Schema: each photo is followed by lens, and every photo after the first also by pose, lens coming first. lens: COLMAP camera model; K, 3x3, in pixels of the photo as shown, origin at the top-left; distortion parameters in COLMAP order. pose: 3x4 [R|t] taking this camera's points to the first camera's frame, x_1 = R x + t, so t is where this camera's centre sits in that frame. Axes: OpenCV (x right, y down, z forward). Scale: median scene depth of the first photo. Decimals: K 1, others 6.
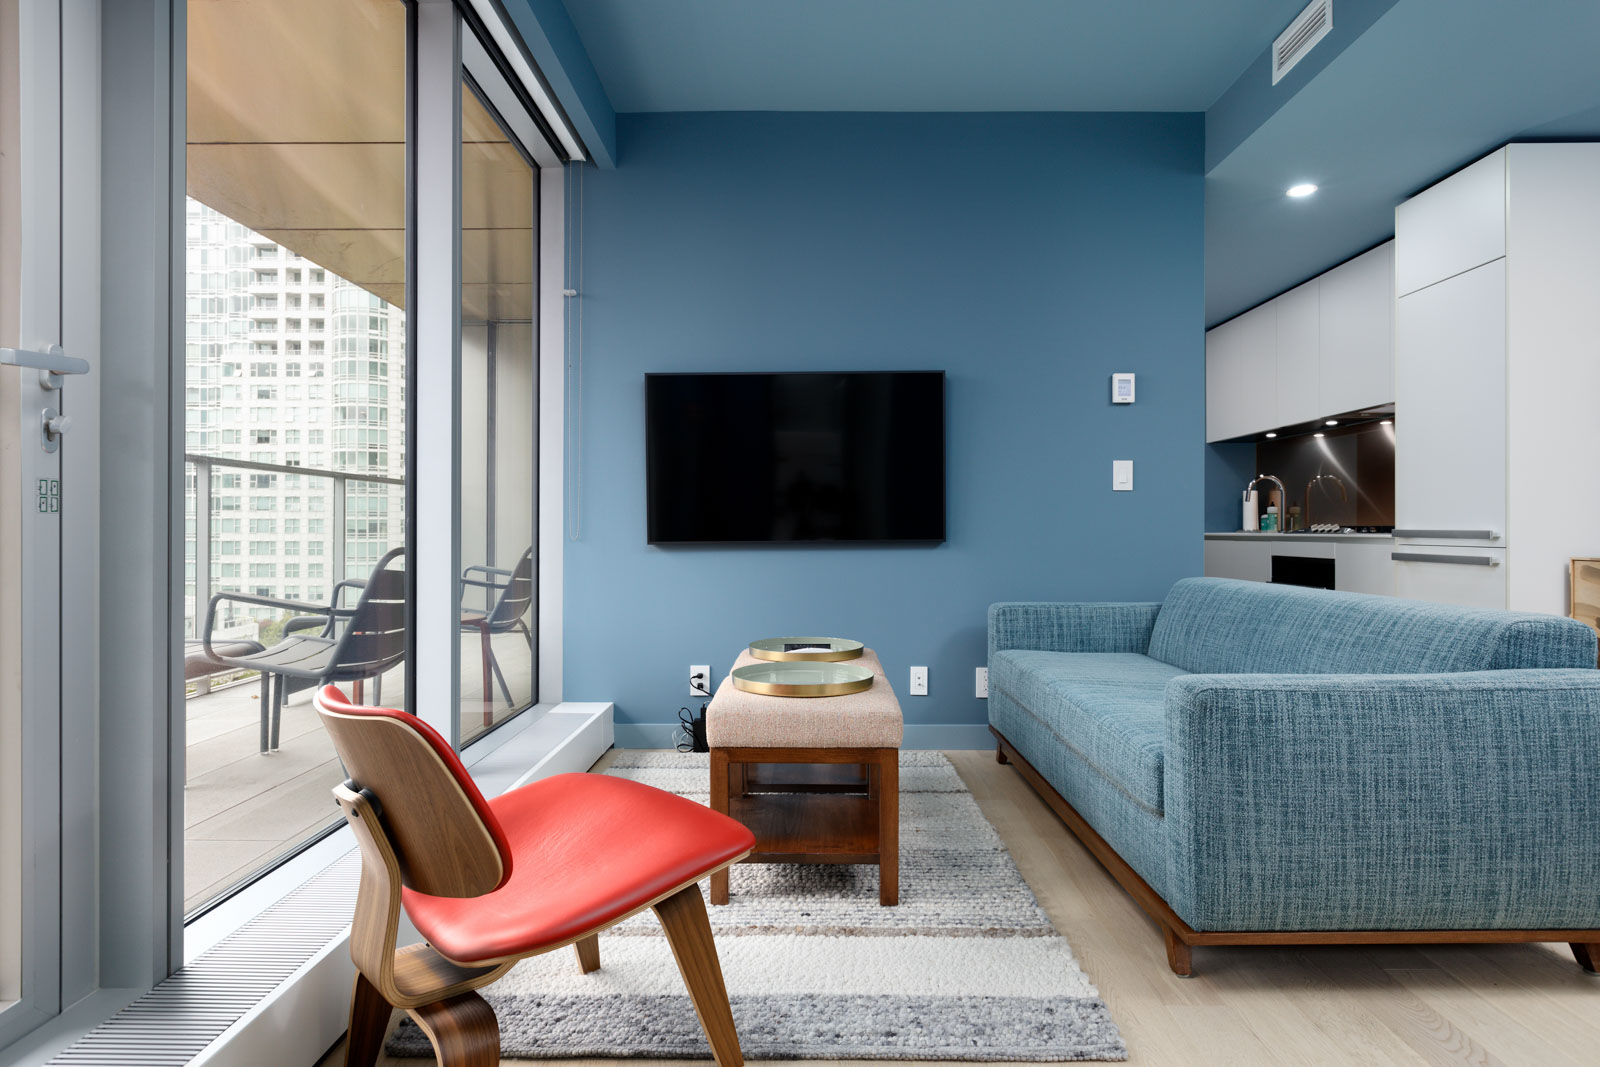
lens RADIAL K [[876.8, 0, 801.9], [0, 876.8, 531.8], [0, 0, 1]] dist [0.004476, 0.000106]
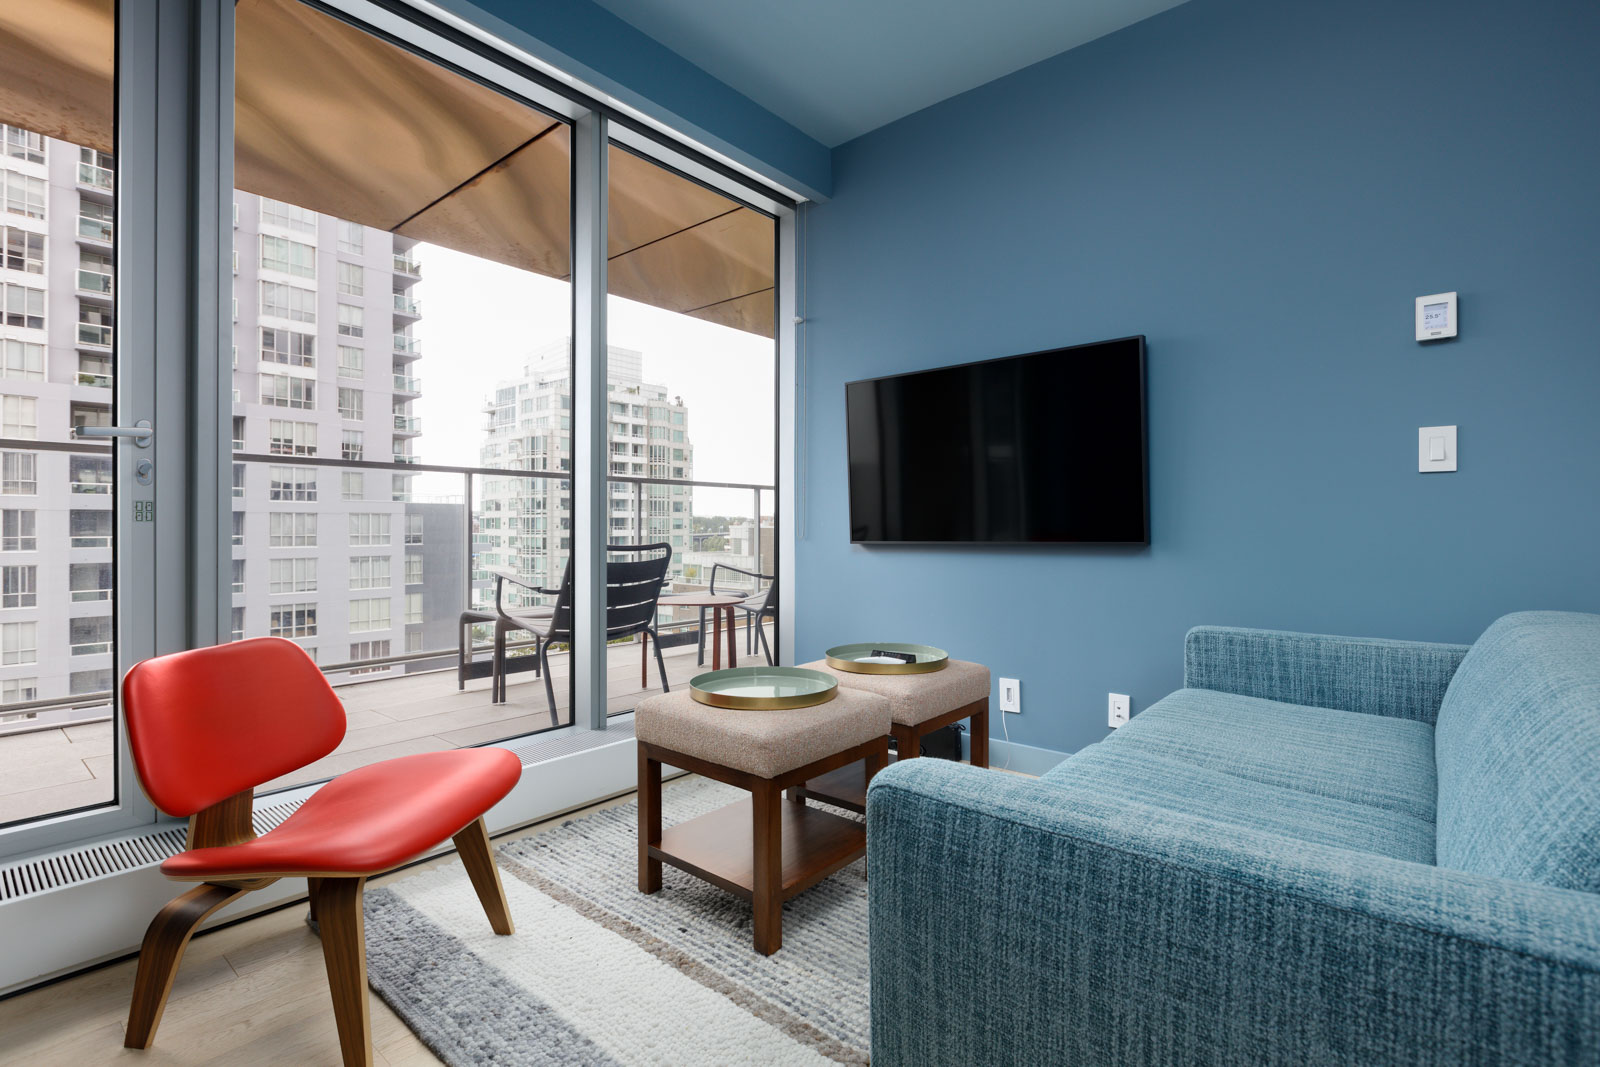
lens RADIAL K [[755.4, 0, 795.7], [0, 755.4, 526.1], [0, 0, 1]] dist [-0.004754, 0.000876]
pose [[0.762419, -0.000416, -0.647083, 0.655260], [-0.001618, 0.999995, -0.002549, -0.007048], [0.647081, 0.002991, 0.762415, 0.457782]]
